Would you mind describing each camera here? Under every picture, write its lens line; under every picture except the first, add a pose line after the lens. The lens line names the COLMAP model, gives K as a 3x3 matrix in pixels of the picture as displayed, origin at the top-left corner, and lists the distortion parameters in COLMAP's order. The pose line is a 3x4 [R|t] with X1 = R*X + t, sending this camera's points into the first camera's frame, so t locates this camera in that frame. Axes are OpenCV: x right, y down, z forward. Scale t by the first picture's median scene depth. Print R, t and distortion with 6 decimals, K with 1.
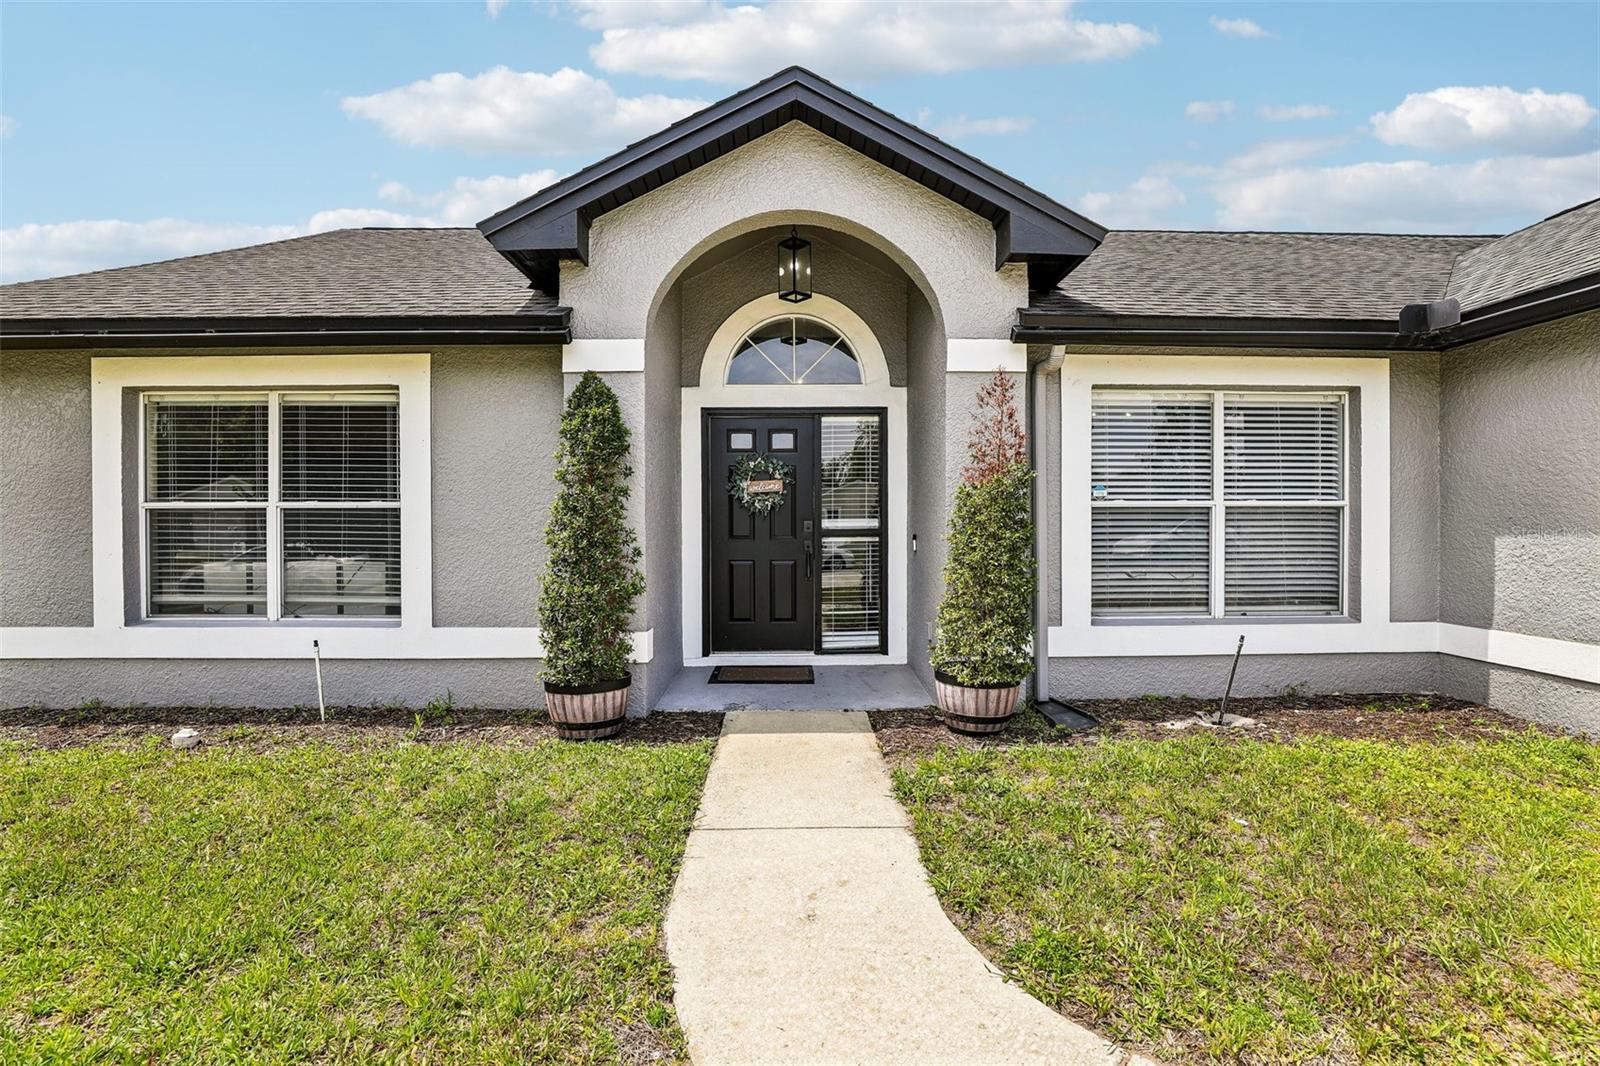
lens RADIAL K [[726.9, 0, 803.9], [0, 726.9, 523.4], [0, 0, 1]] dist [-0.028843, 0.002817]
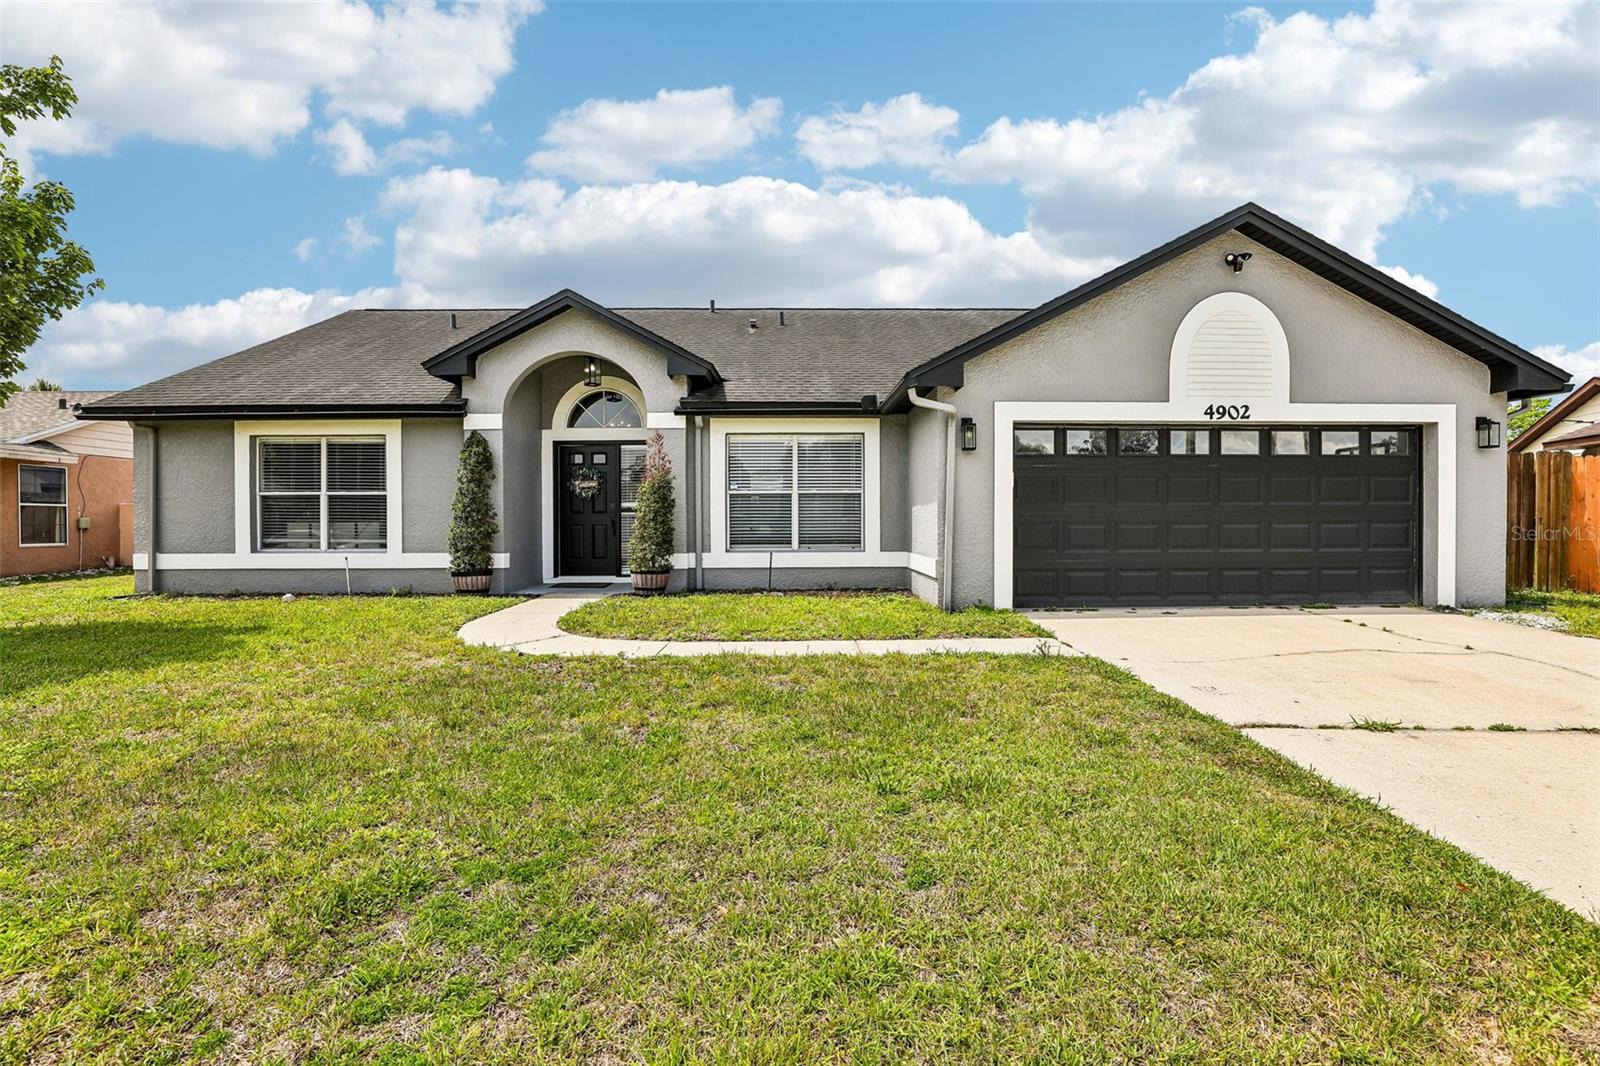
lens RADIAL K [[726.9, 0, 800.3], [0, 726.9, 522.8], [0, 0, 1]] dist [-0.028843, 0.002817]
pose [[0.999999, -0.000422, -0.001172, 0.611494], [0.000422, 1.000000, 0.000563, 0.057429], [0.001172, -0.000563, 0.999999, -1.033865]]
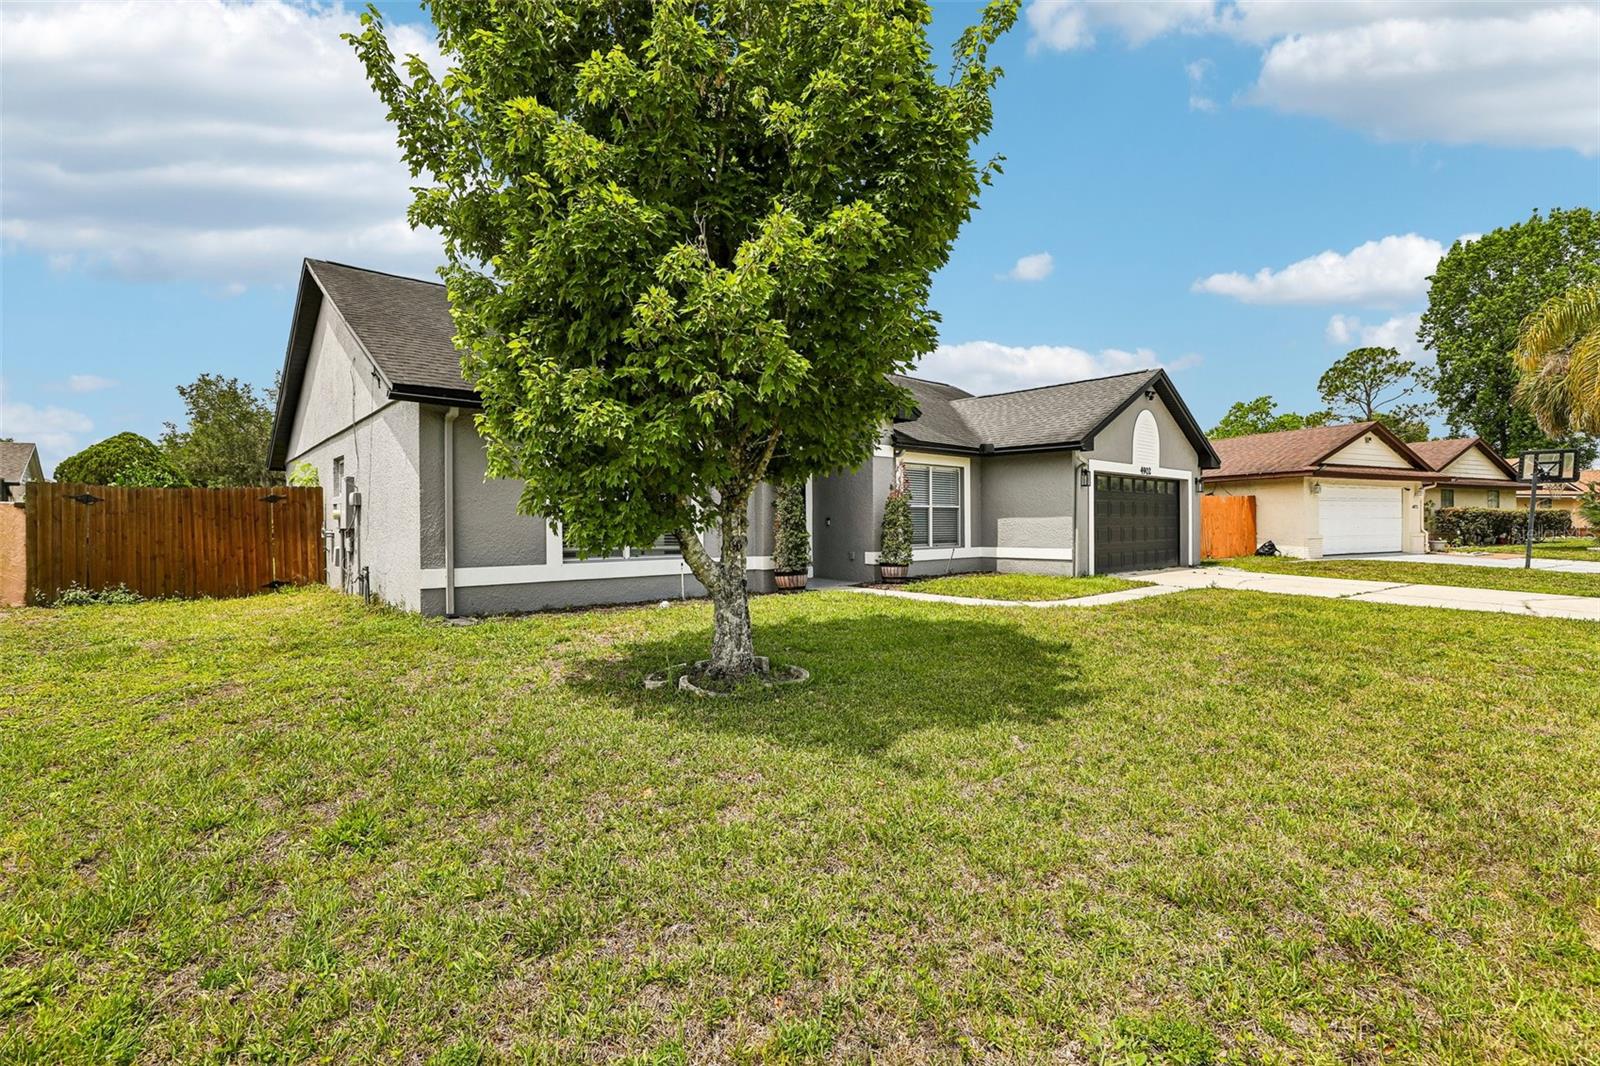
lens RADIAL K [[726.9, 0, 803.6], [0, 726.9, 536.0], [0, 0, 1]] dist [-0.028843, 0.002817]
pose [[0.757768, -0.011321, 0.652426, -1.687755], [0.005206, 0.999923, 0.011305, 0.053757], [-0.652504, -0.005170, 0.757768, -0.840745]]
